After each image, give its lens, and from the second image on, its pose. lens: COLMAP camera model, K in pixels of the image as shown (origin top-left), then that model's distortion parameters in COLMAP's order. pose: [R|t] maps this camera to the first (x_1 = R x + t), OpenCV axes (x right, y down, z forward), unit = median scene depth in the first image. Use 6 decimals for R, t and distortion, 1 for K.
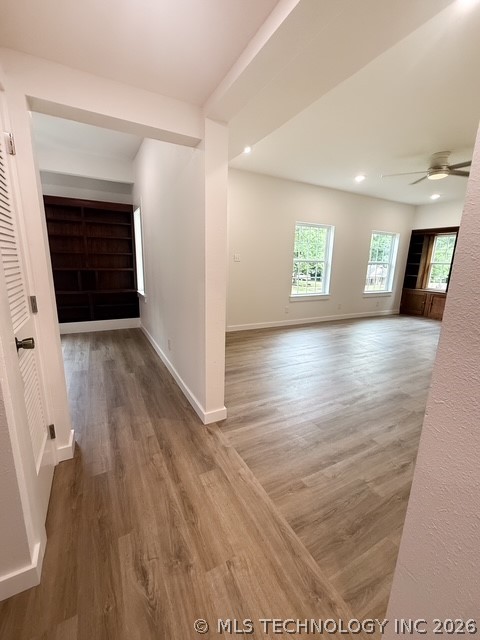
lens RADIAL K [[259.0, 0, 242.9], [0, 259.0, 321.2], [0, 0, 1]] dist [0.000759, -0.000359]
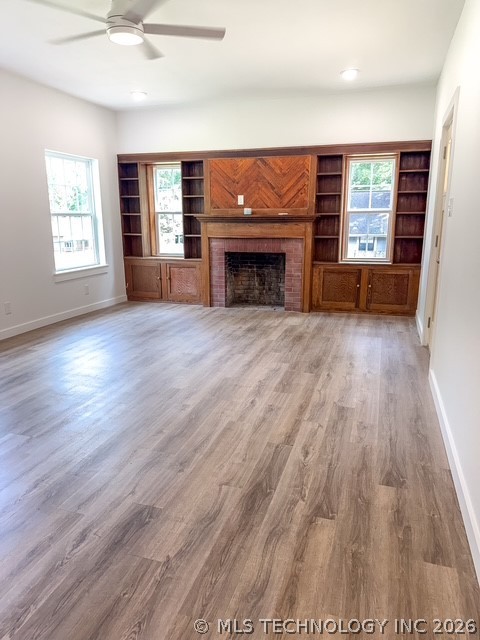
lens RADIAL K [[448.1, 0, 240.3], [0, 448.1, 320.1], [0, 0, 1]] dist [-0.004949, -0.000865]
pose [[0.709176, -0.179072, 0.681911, 0.113267], [0.173557, 0.981784, 0.077323, -0.025194], [-0.683336, 0.063515, 0.727336, 0.129860]]
